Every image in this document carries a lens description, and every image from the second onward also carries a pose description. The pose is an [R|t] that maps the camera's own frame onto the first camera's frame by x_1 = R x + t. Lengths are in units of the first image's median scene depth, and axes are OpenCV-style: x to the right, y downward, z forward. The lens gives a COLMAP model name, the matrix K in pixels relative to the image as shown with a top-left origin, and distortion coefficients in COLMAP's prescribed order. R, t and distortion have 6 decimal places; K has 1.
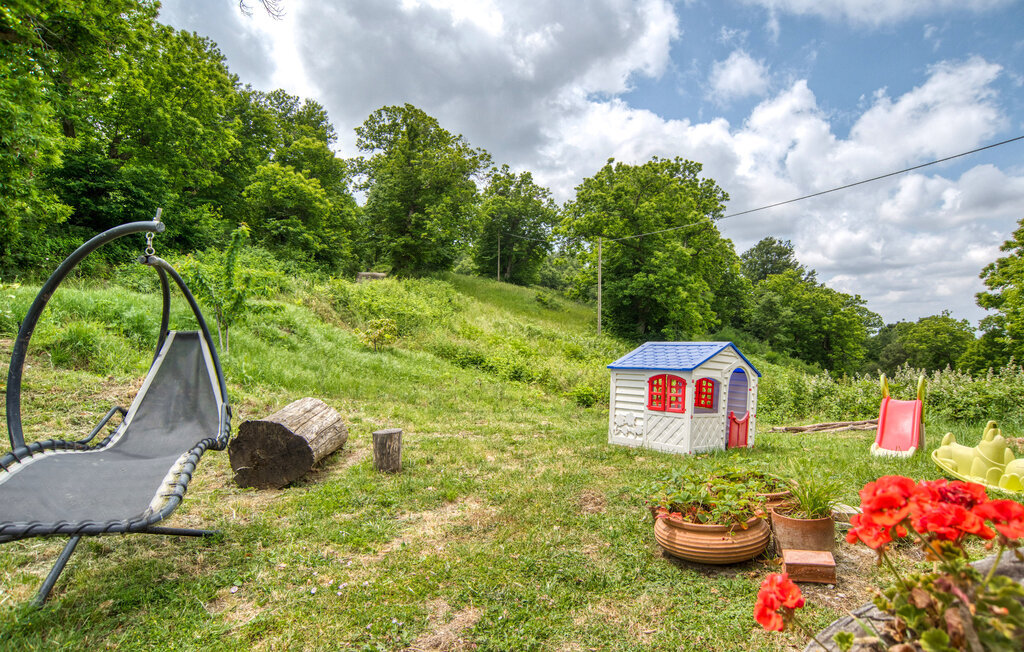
lens RADIAL K [[538.1, 0, 521.2], [0, 538.1, 328.9], [0, 0, 1]] dist [-0.111570, 0.056479]
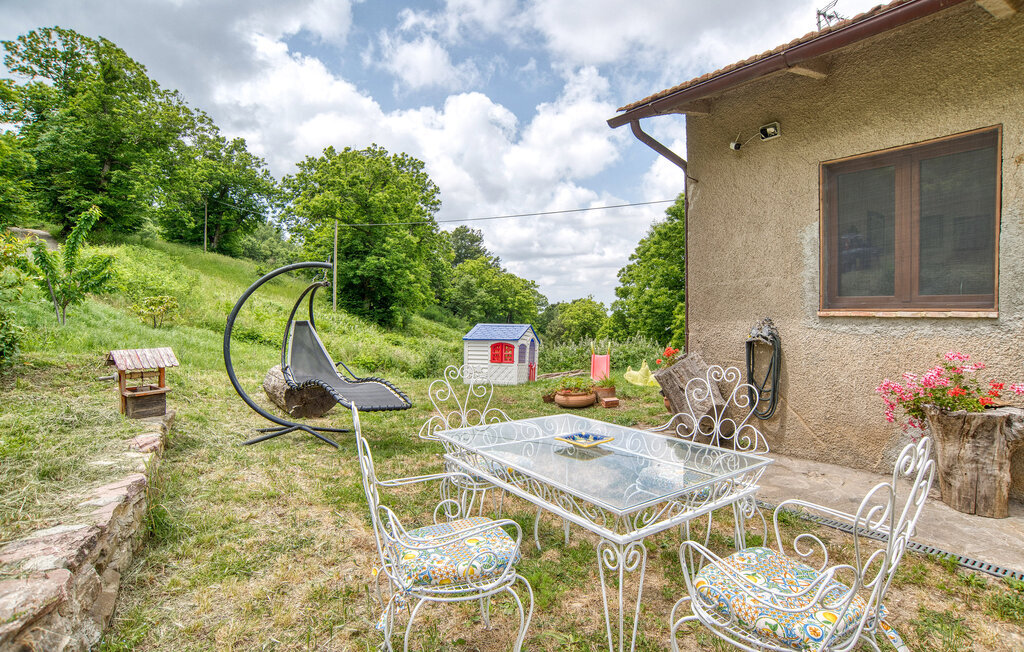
lens RADIAL K [[538.1, 0, 521.2], [0, 538.1, 328.9], [0, 0, 1]] dist [-0.111570, 0.056479]
pose [[0.836646, -0.005197, 0.547719, -0.093877], [-0.022272, 0.998805, 0.043498, -0.005826], [-0.547291, -0.048591, 0.835531, -0.077591]]
